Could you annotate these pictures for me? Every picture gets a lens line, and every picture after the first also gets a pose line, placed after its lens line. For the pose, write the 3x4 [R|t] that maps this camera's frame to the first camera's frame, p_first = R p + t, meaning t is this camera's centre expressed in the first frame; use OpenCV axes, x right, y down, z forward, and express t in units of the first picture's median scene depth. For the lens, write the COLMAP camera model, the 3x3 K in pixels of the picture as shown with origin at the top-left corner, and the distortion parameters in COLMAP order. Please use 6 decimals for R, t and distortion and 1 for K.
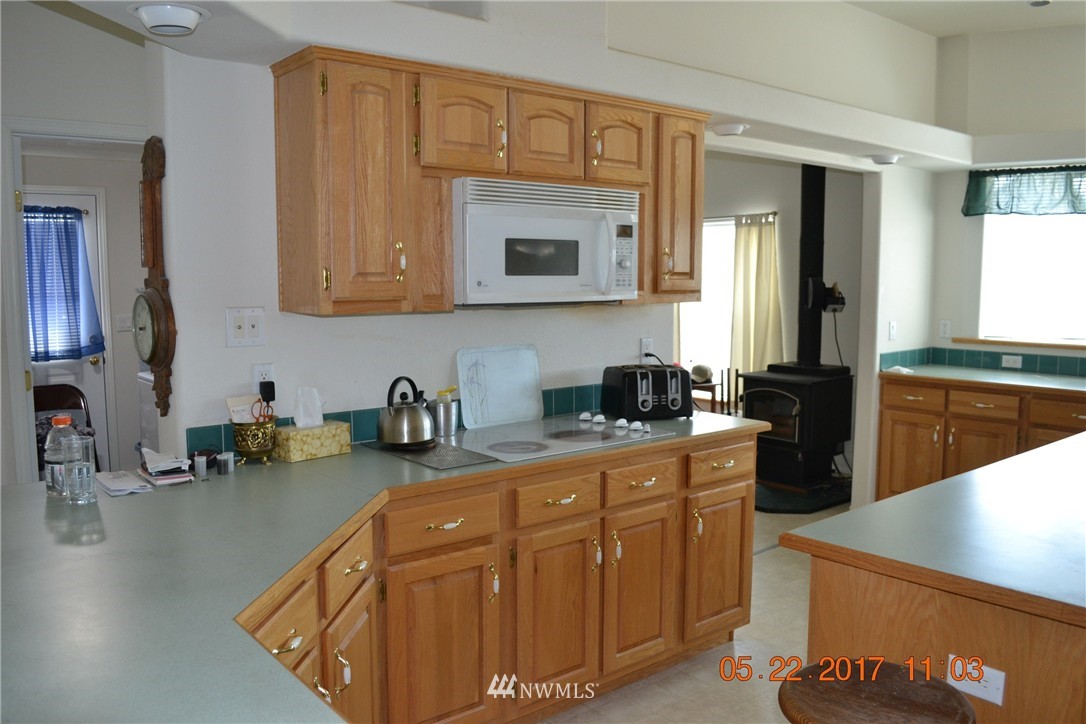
lens RADIAL K [[878.2, 0, 538.7], [0, 878.2, 366.1], [0, 0, 1]] dist [-0.073328, 0.010406]
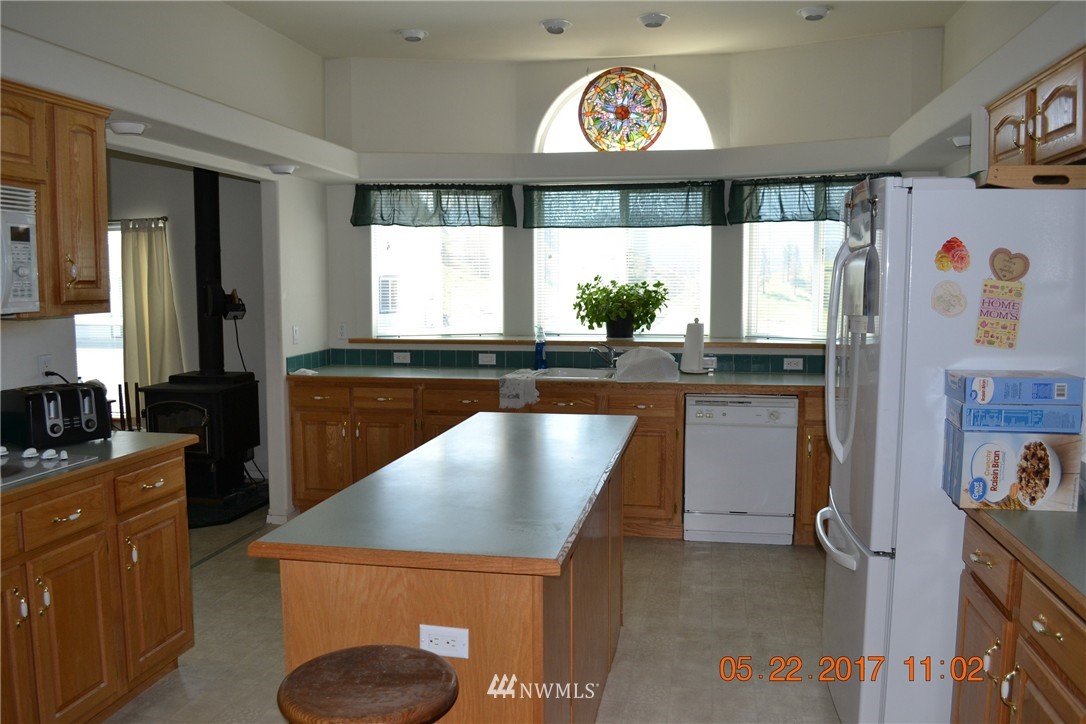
lens RADIAL K [[878.2, 0, 537.9], [0, 878.2, 365.0], [0, 0, 1]] dist [-0.073328, 0.010406]
pose [[0.773820, -0.061846, 0.630379, -0.043597], [0.067730, 0.997595, 0.014731, -0.001013], [-0.629773, 0.031296, 0.776148, 0.013711]]
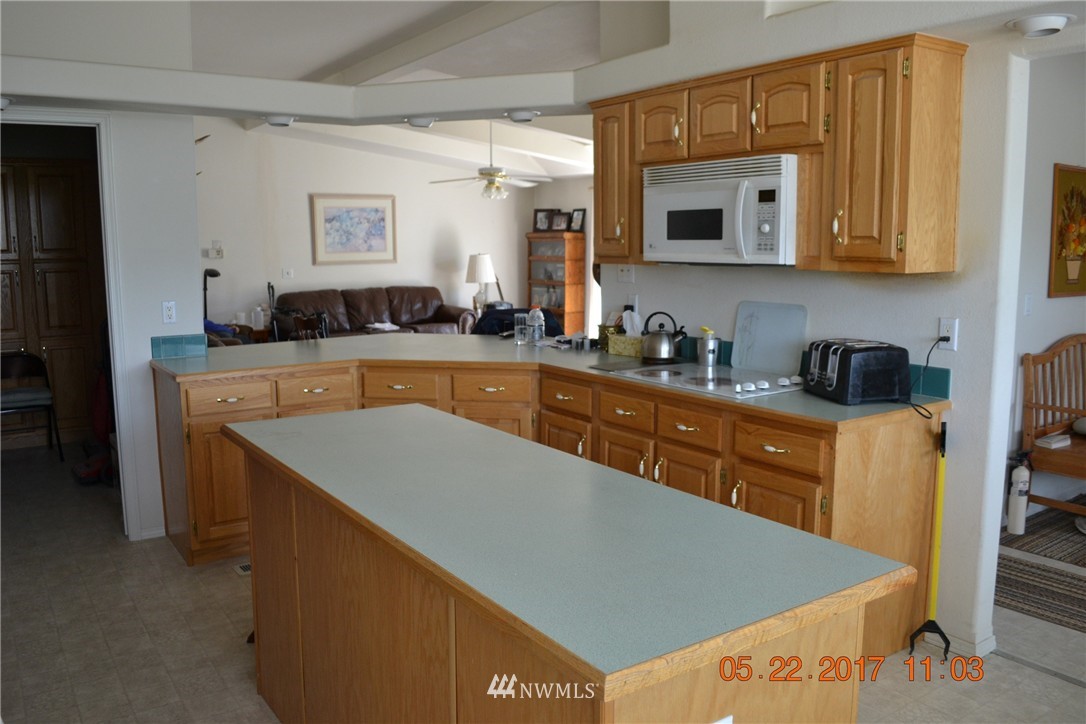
lens RADIAL K [[878.2, 0, 547.7], [0, 878.2, 361.3], [0, 0, 1]] dist [-0.073328, 0.010406]
pose [[-0.093462, 0.138727, -0.985911, 1.039006], [-0.095897, 0.984387, 0.147603, -0.082316], [0.990994, 0.108341, -0.078700, 0.772620]]
